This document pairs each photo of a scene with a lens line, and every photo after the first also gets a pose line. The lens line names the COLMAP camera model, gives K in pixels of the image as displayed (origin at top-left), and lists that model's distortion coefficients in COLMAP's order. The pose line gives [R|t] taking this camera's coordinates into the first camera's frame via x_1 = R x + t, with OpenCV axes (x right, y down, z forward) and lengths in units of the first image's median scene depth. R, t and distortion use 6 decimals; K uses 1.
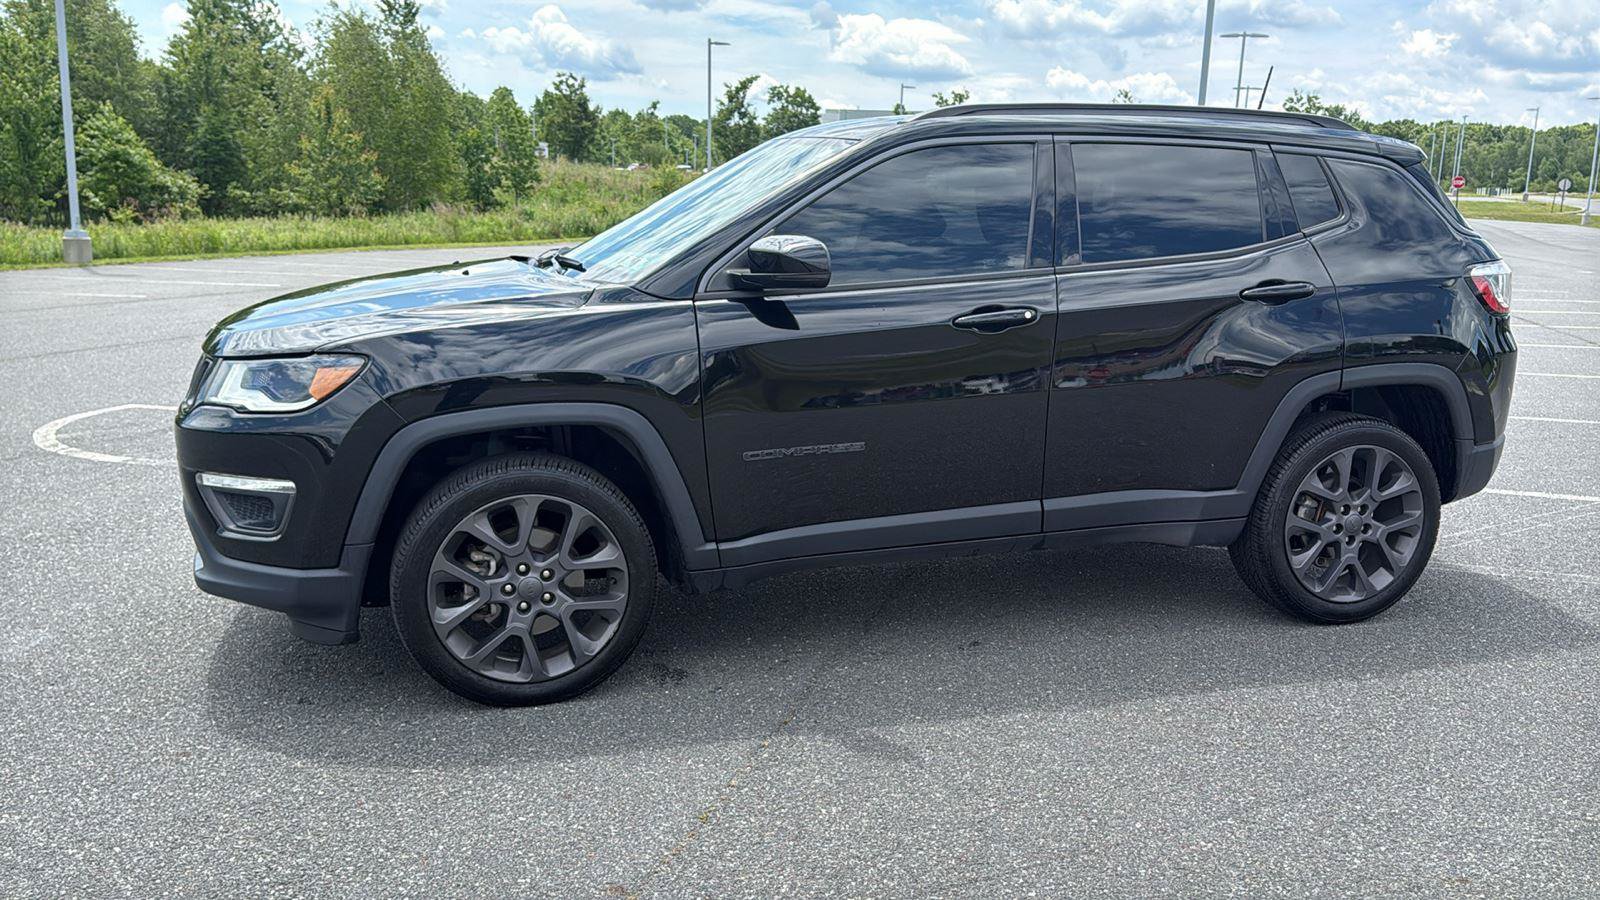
lens RADIAL K [[1365.6, 0, 819.6], [0, 1365.6, 469.8], [0, 0, 1]] dist [0.134739, -0.205539]
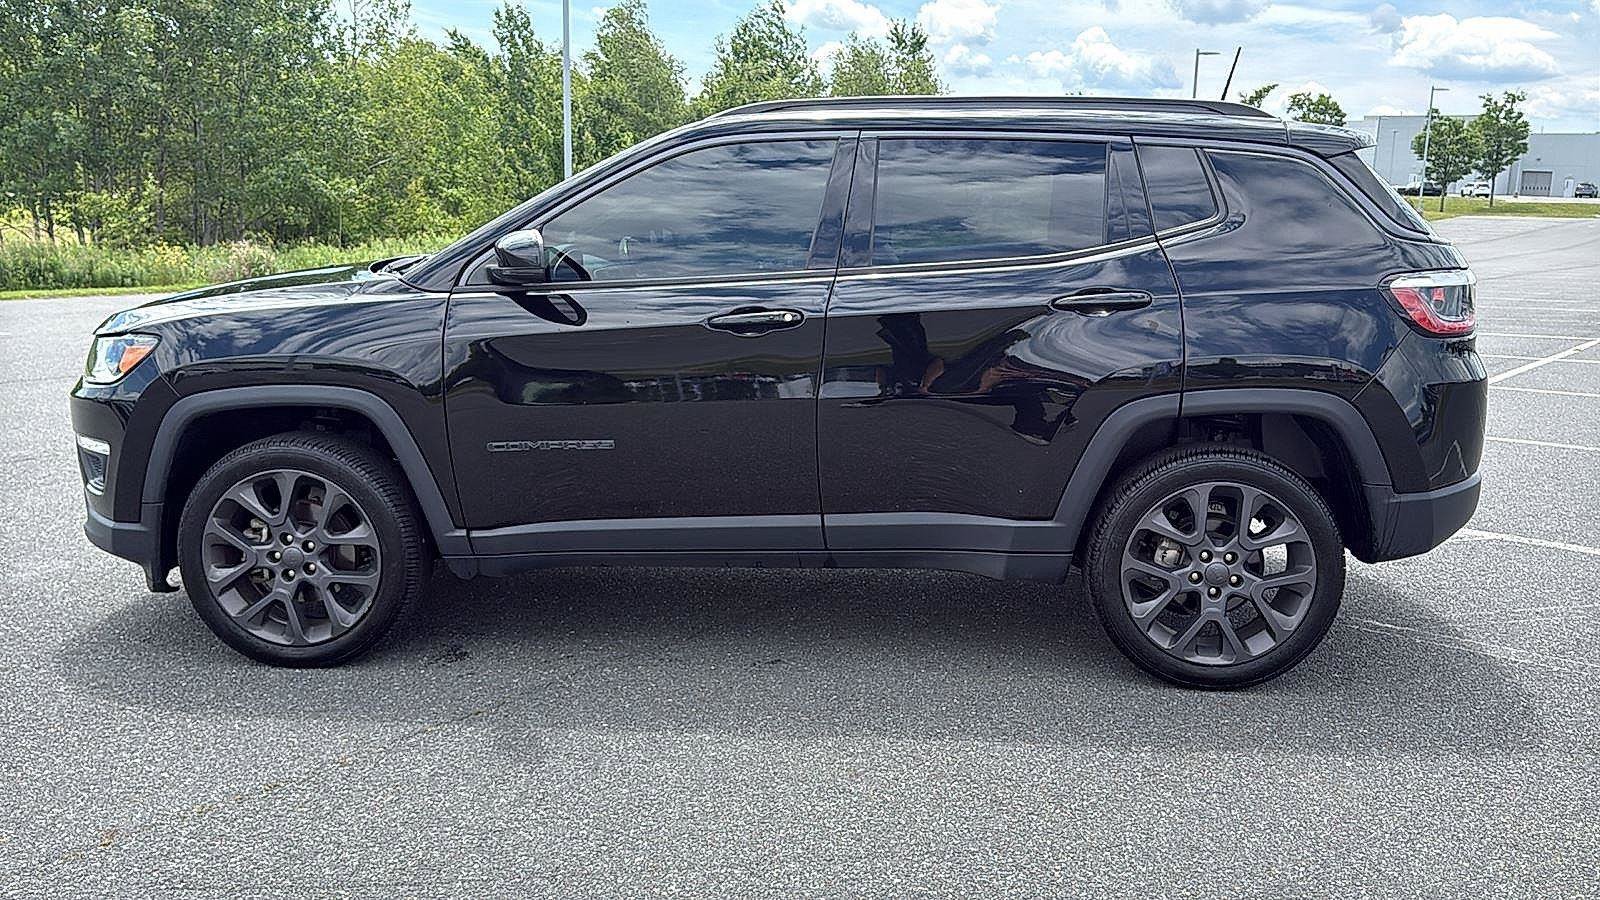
lens RADIAL K [[1366.8, 0, 818.0], [0, 1366.8, 426.5], [0, 0, 1]] dist [0.125119, -0.249926]
pose [[0.930912, 0.053524, -0.361302, 0.477618], [-0.068409, 0.997249, -0.028525, -0.010913], [0.358781, 0.051271, 0.932013, 0.116771]]
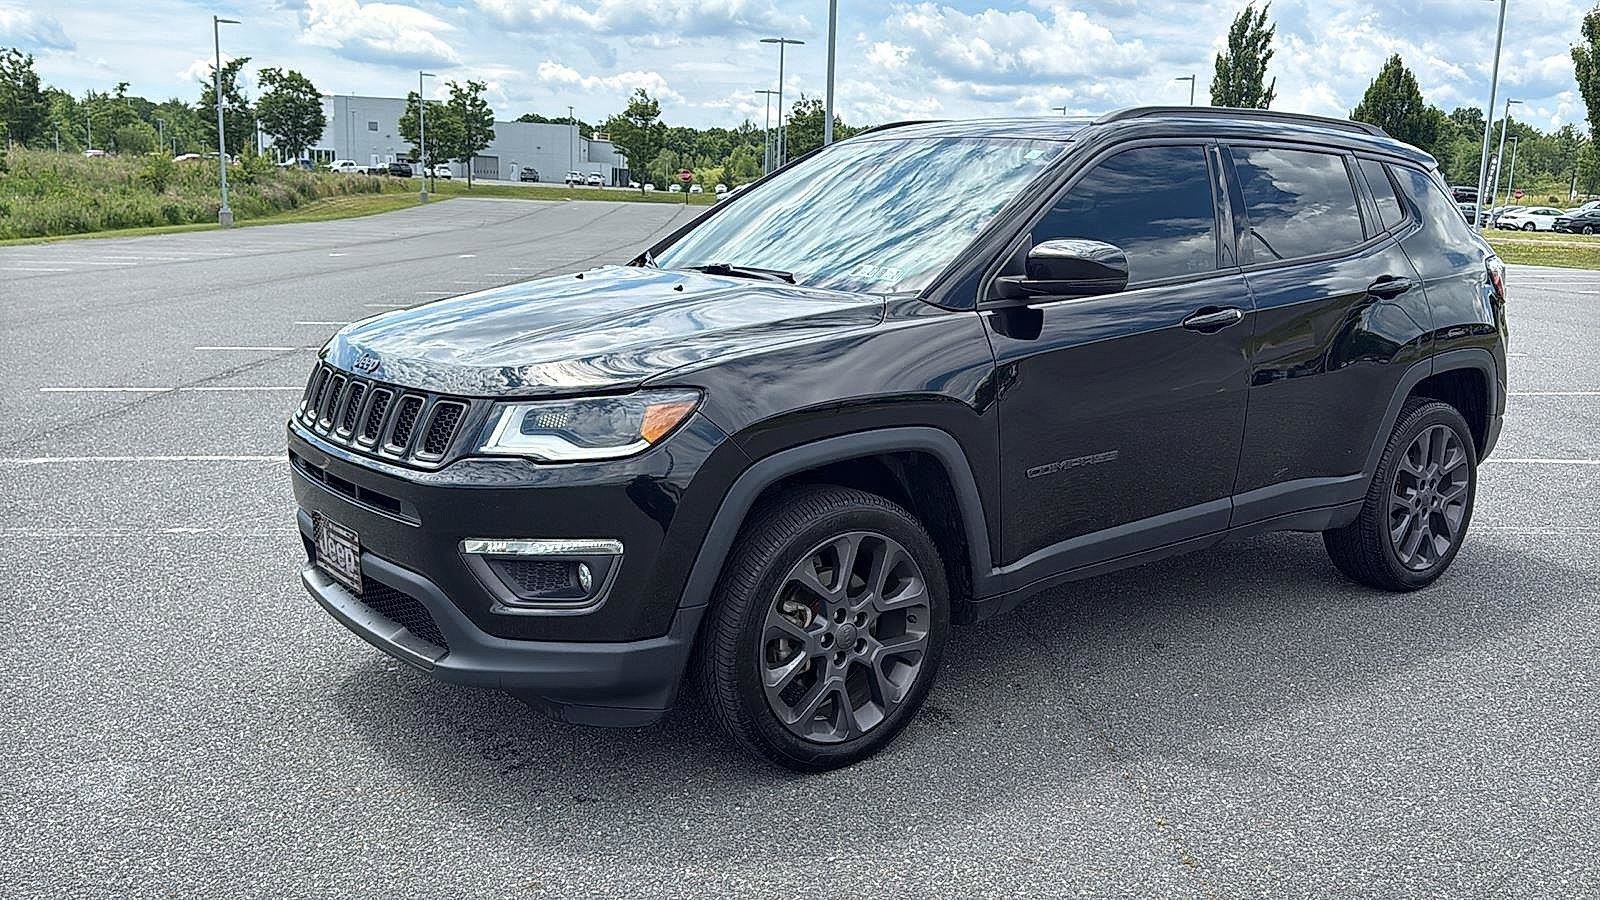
lens RADIAL K [[1365.6, 0, 819.6], [0, 1365.6, 469.8], [0, 0, 1]] dist [0.134739, -0.205539]
pose [[0.938981, -0.067419, 0.337298, -0.448657], [0.066315, 0.997689, 0.014809, -0.031628], [-0.337517, 0.008462, 0.941281, 0.139605]]
